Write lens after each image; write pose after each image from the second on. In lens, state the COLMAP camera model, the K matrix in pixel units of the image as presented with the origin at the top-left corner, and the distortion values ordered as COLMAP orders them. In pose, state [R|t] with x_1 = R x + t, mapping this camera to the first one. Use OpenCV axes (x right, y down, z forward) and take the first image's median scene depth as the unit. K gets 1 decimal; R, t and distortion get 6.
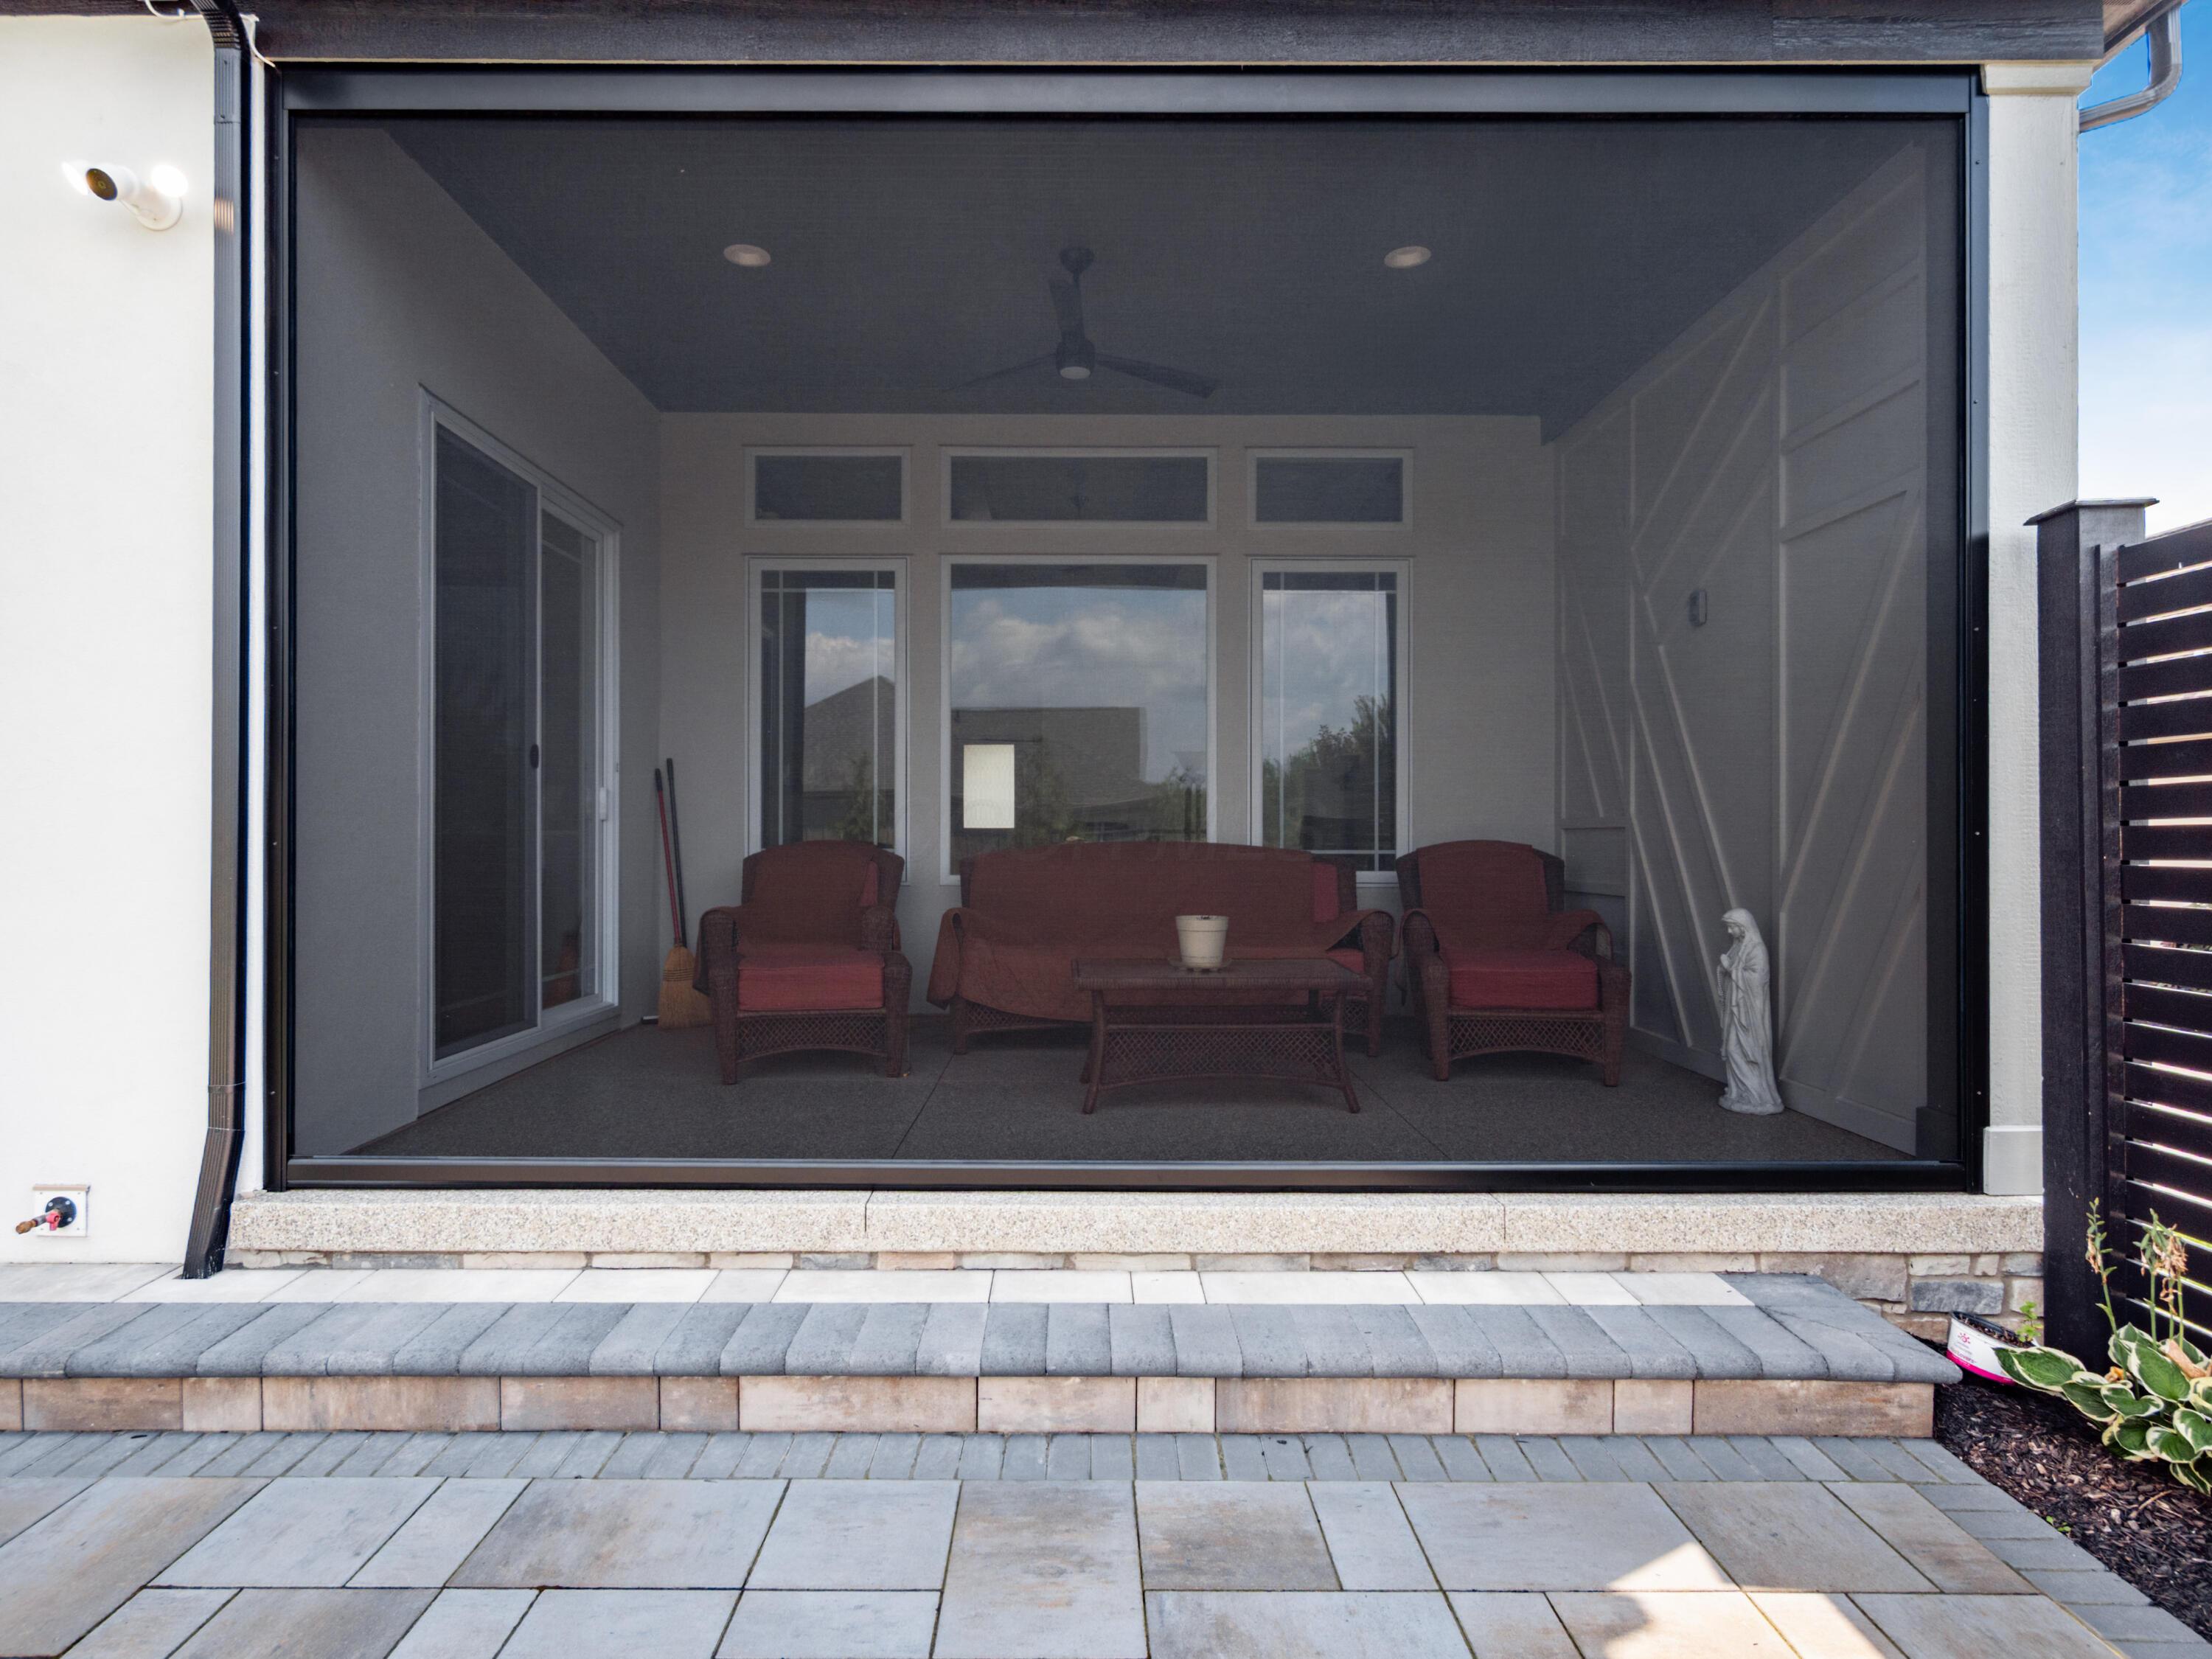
lens RADIAL K [[1135.3, 0, 1123.0], [0, 1135.3, 877.7], [0, 0, 1]] dist [-0.000001, -0.000690]
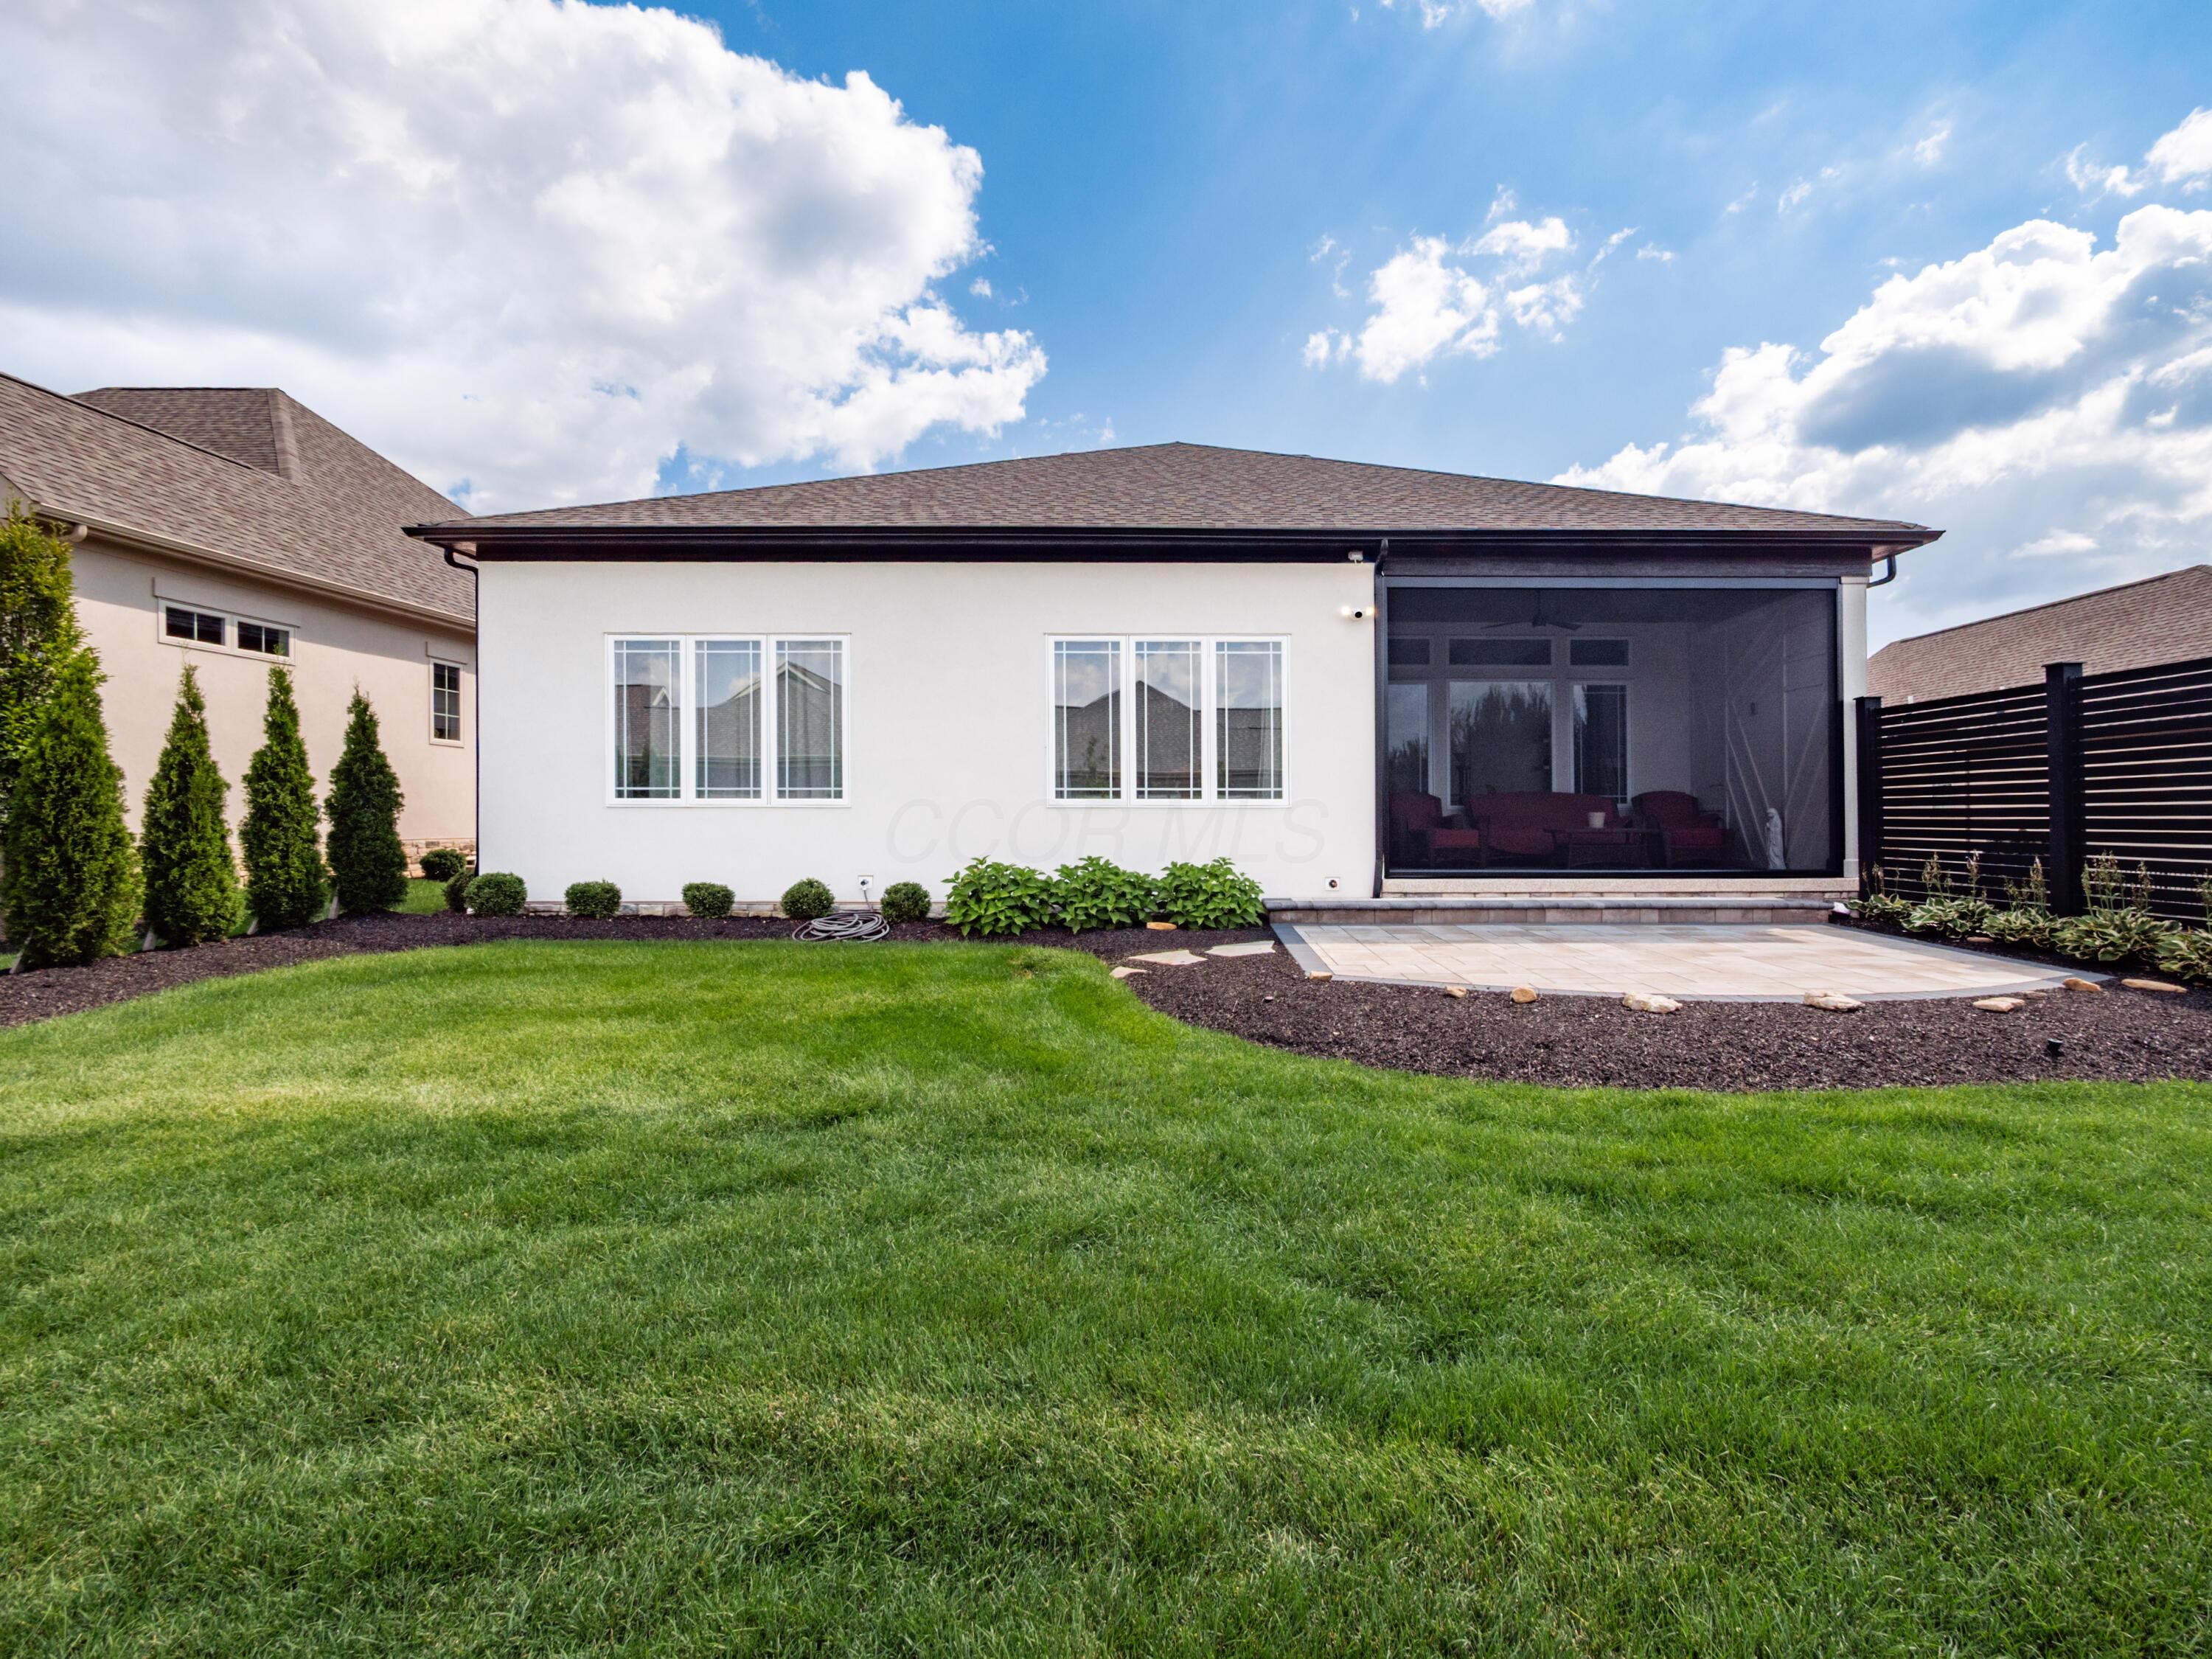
lens RADIAL K [[1000.6, 0, 1171.8], [0, 1000.6, 831.6], [0, 0, 1]] dist [0.005630, -0.000312]
pose [[0.999934, 0.000514, 0.011457, -1.406649], [-0.000289, 0.999808, -0.019590, 0.178442], [-0.011465, 0.019586, 0.999742, -2.147136]]
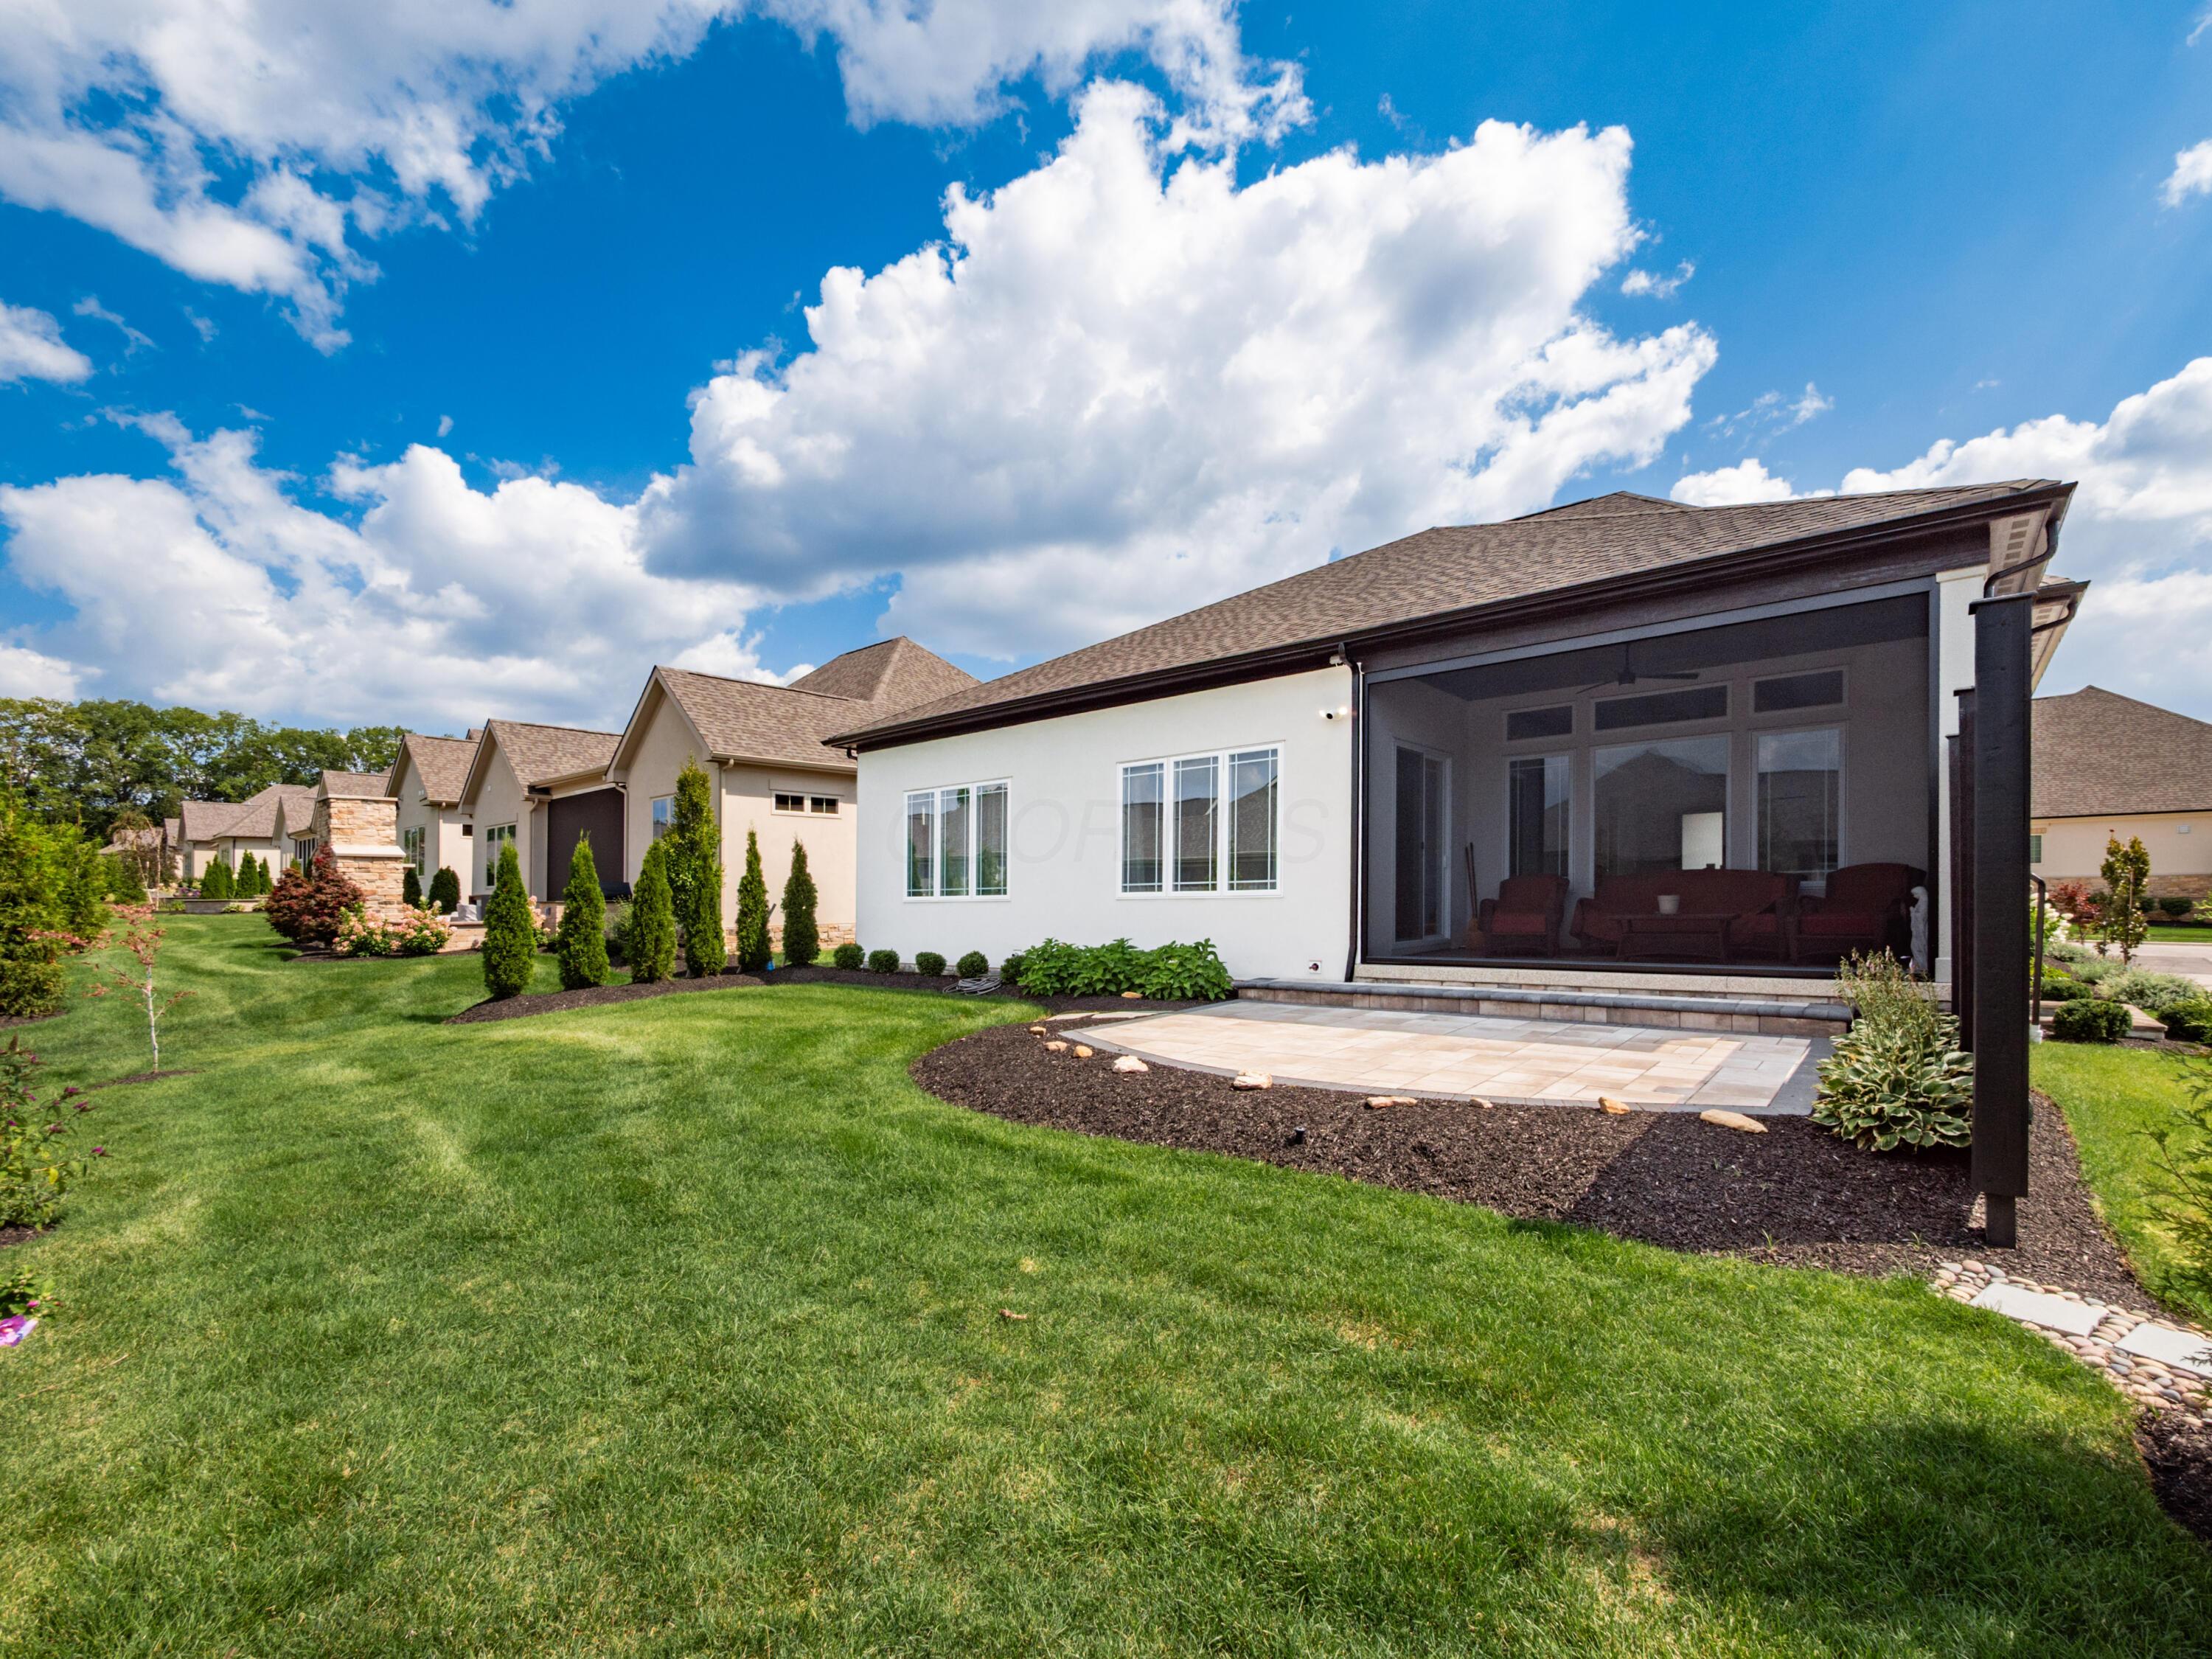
lens RADIAL K [[1078.5, 0, 1077.1], [0, 1078.5, 889.7], [0, 0, 1]] dist [0.039065, 0.000364]
pose [[0.727035, -0.018394, -0.686354, 1.016185], [-0.014466, 0.999009, -0.042096, 0.183853], [0.686448, 0.040535, 0.726048, -2.223533]]
